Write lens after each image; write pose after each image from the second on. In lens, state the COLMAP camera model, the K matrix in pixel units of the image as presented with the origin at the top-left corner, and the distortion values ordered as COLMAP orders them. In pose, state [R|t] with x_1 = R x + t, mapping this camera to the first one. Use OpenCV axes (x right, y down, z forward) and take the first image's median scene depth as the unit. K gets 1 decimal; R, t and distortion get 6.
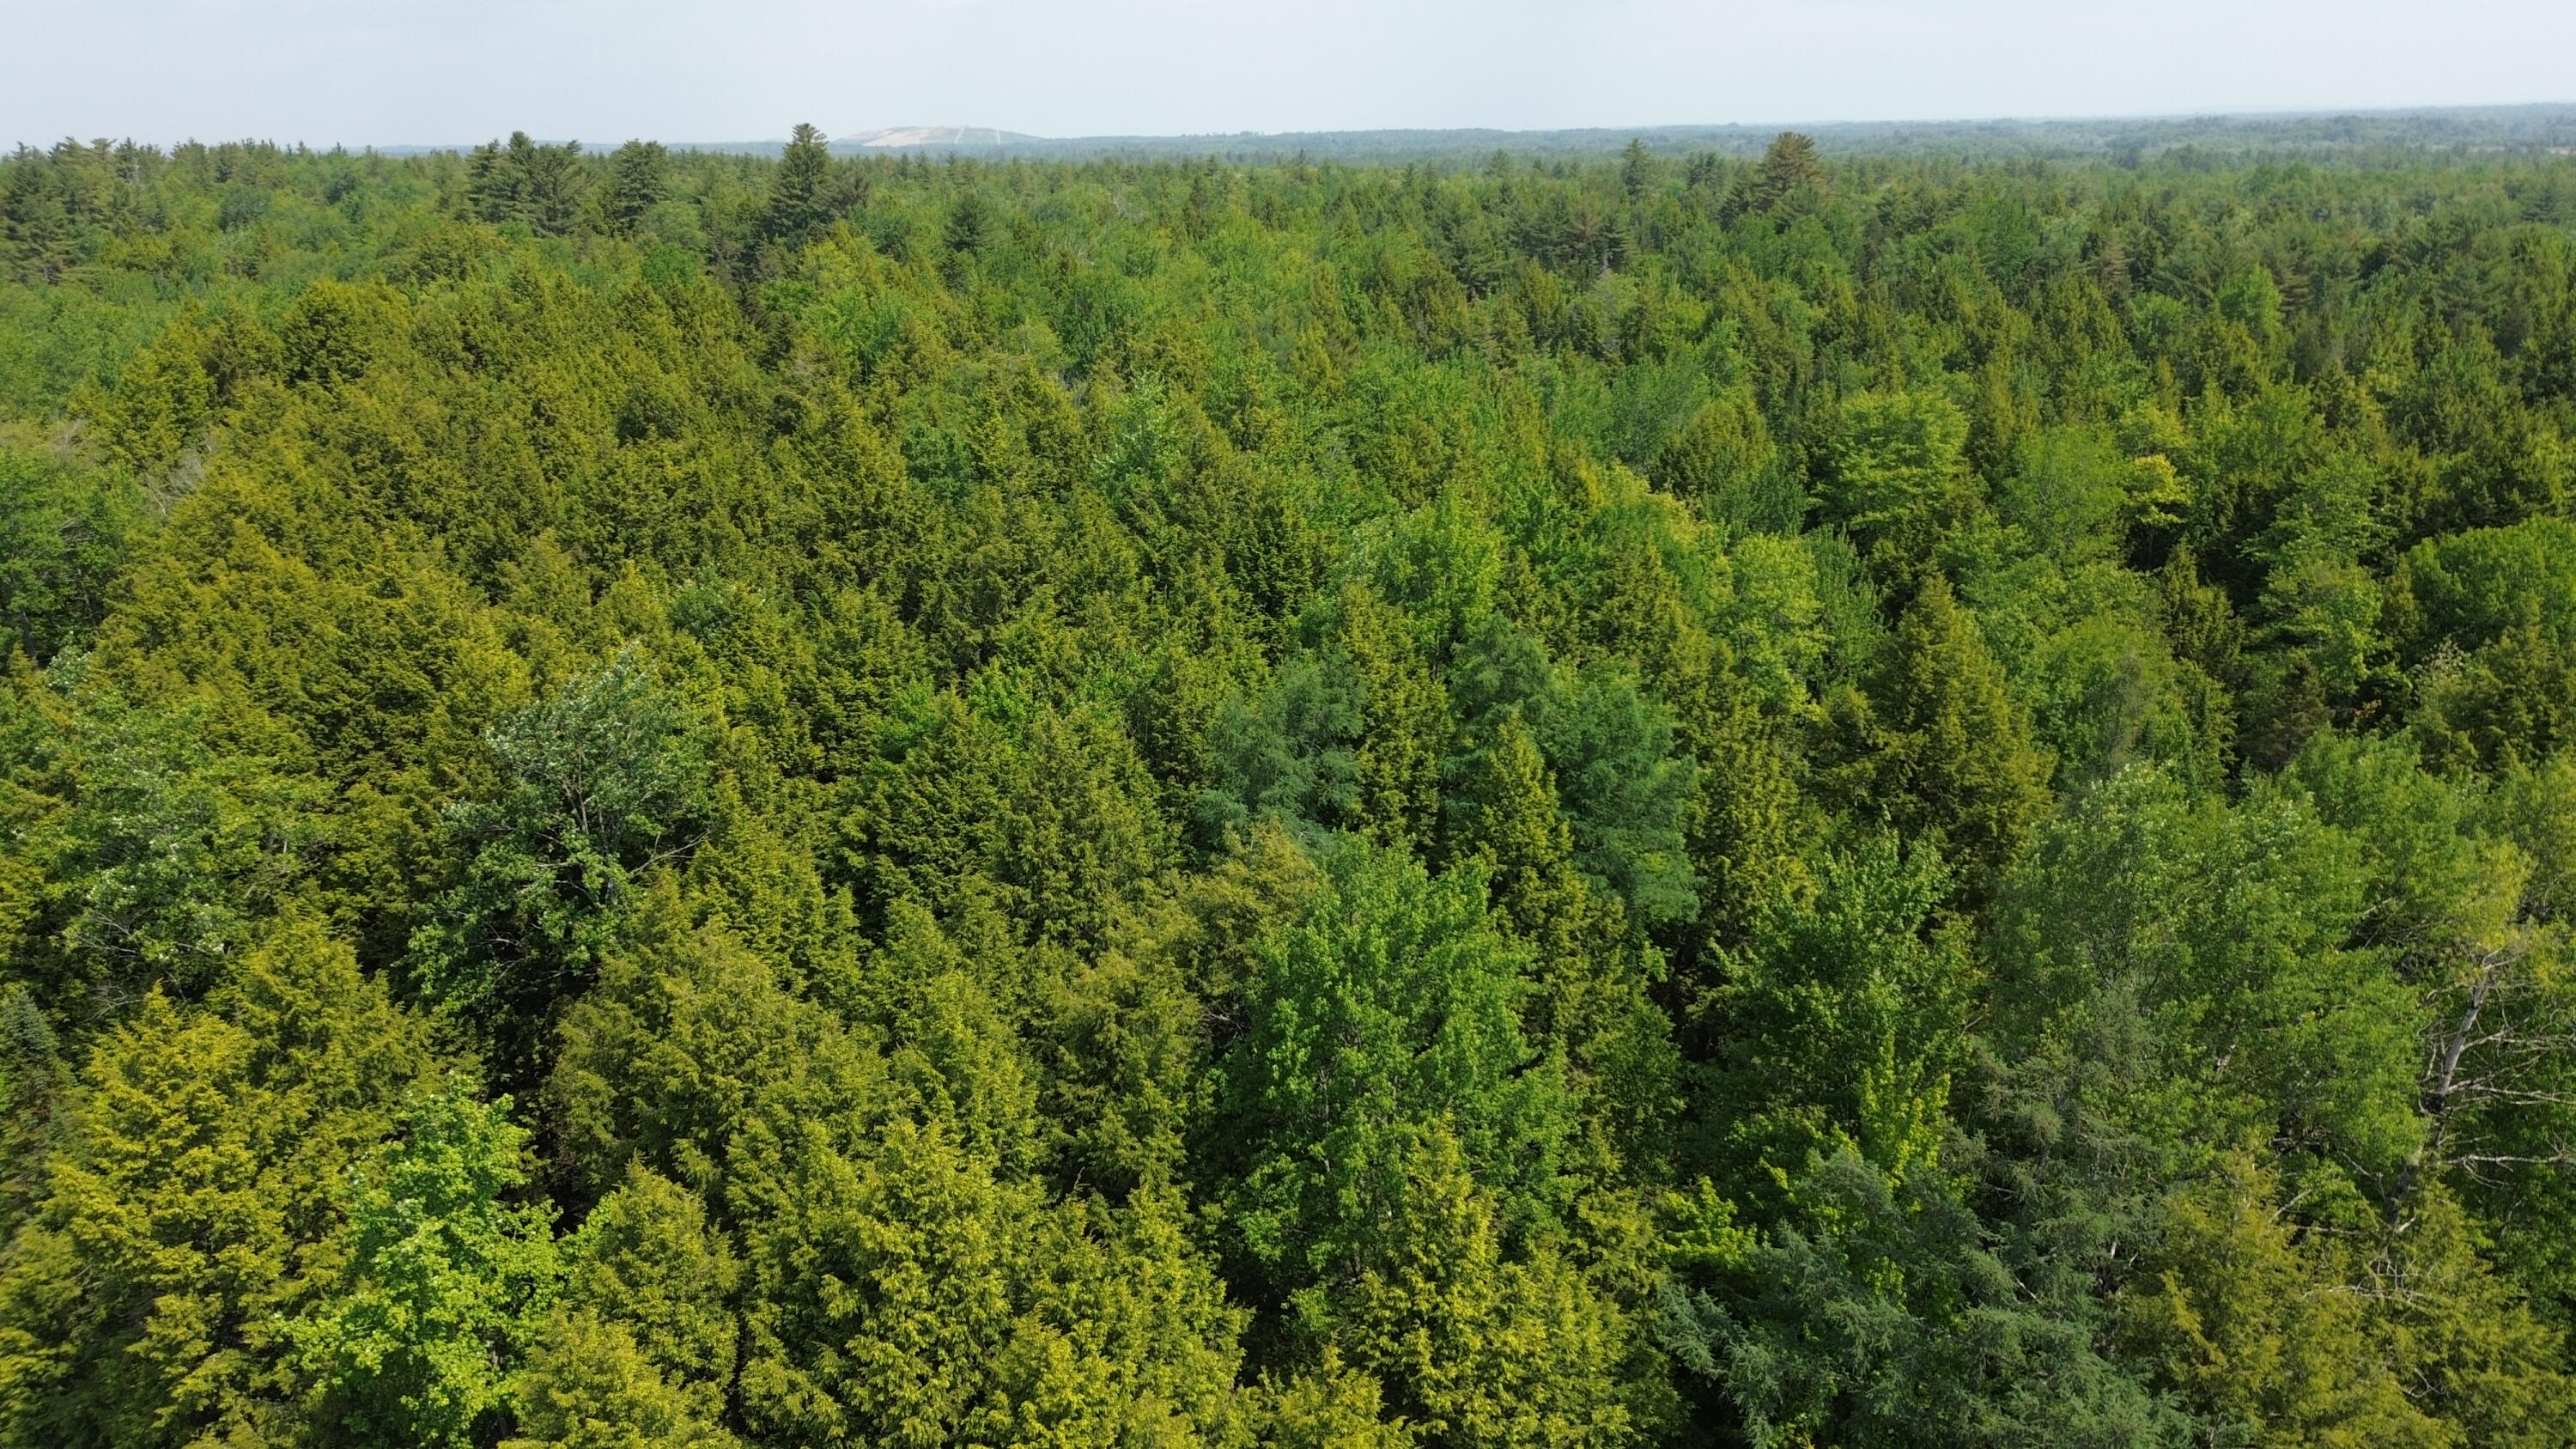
lens RADIAL K [[1857.8, 0, 1288.0], [0, 1857.8, 724.5], [0, 0, 1]] dist [0.081688, -0.106943]
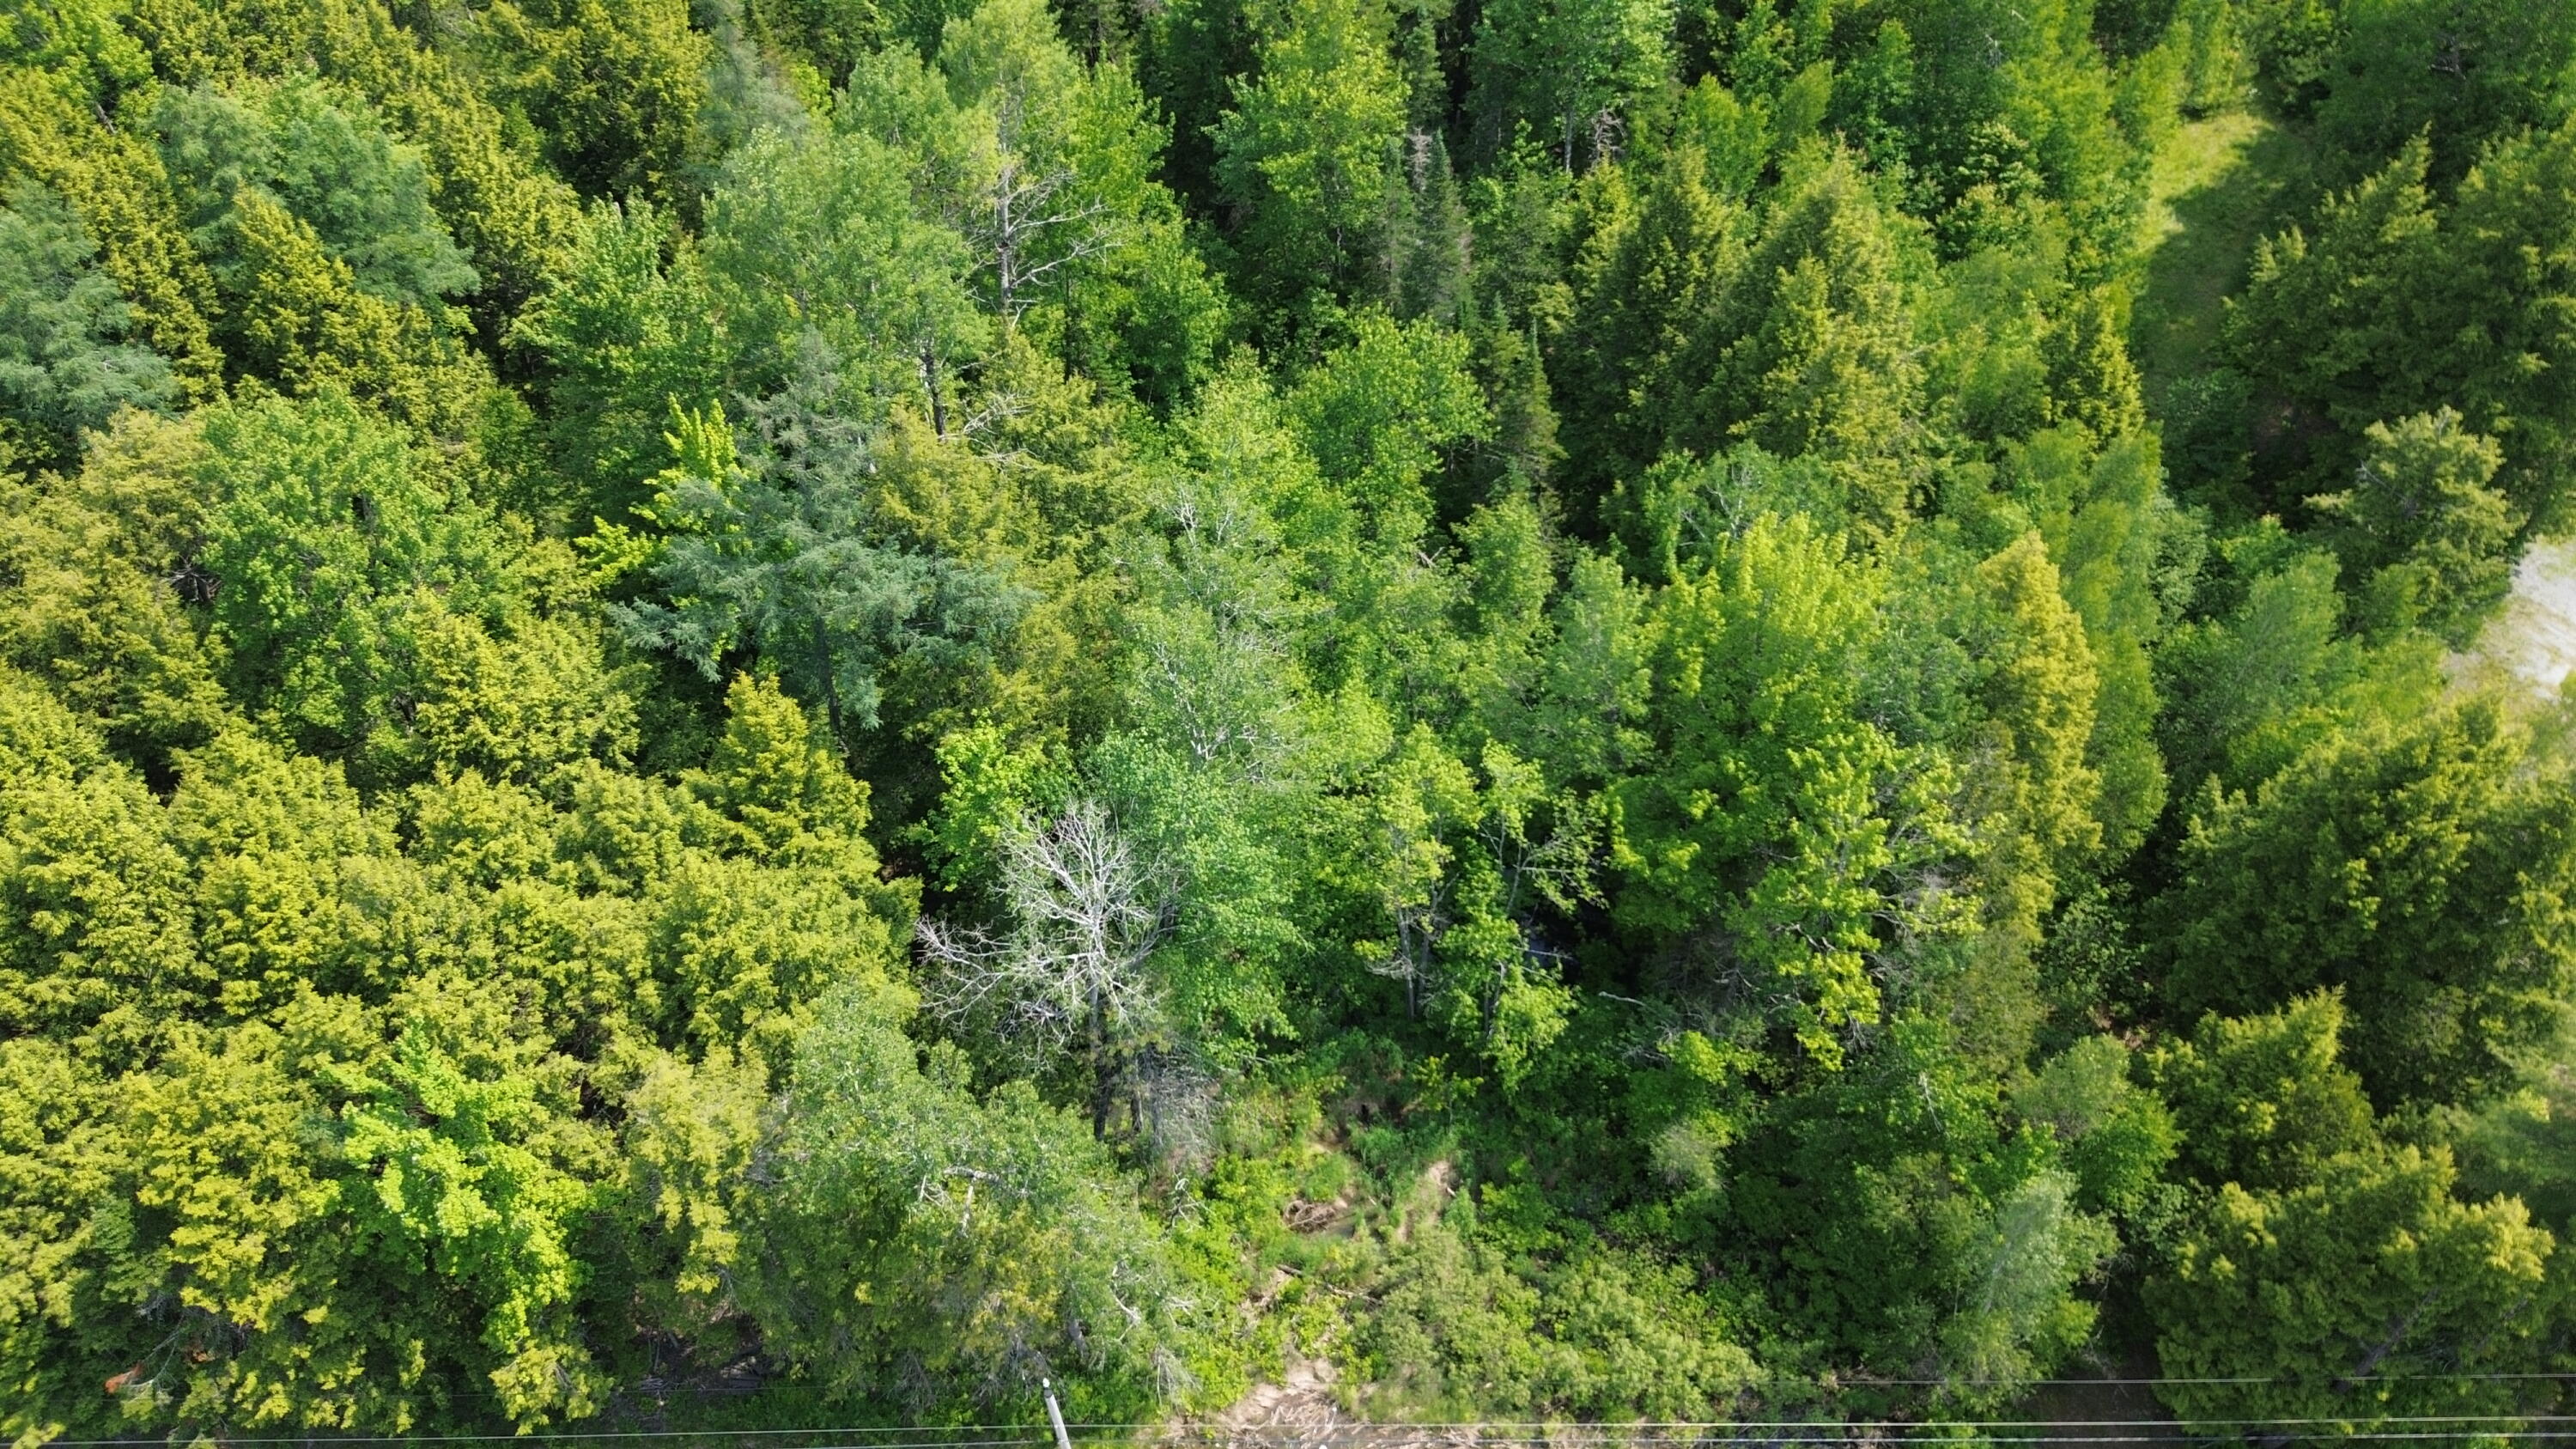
lens RADIAL K [[1857.8, 0, 1288.0], [0, 1857.8, 724.5], [0, 0, 1]] dist [0.081688, -0.106943]
pose [[0.751276, -0.503514, 0.426682, -0.079766], [0.232086, 0.806761, 0.543389, -0.323231], [-0.617835, -0.309208, 0.722959, -0.455144]]
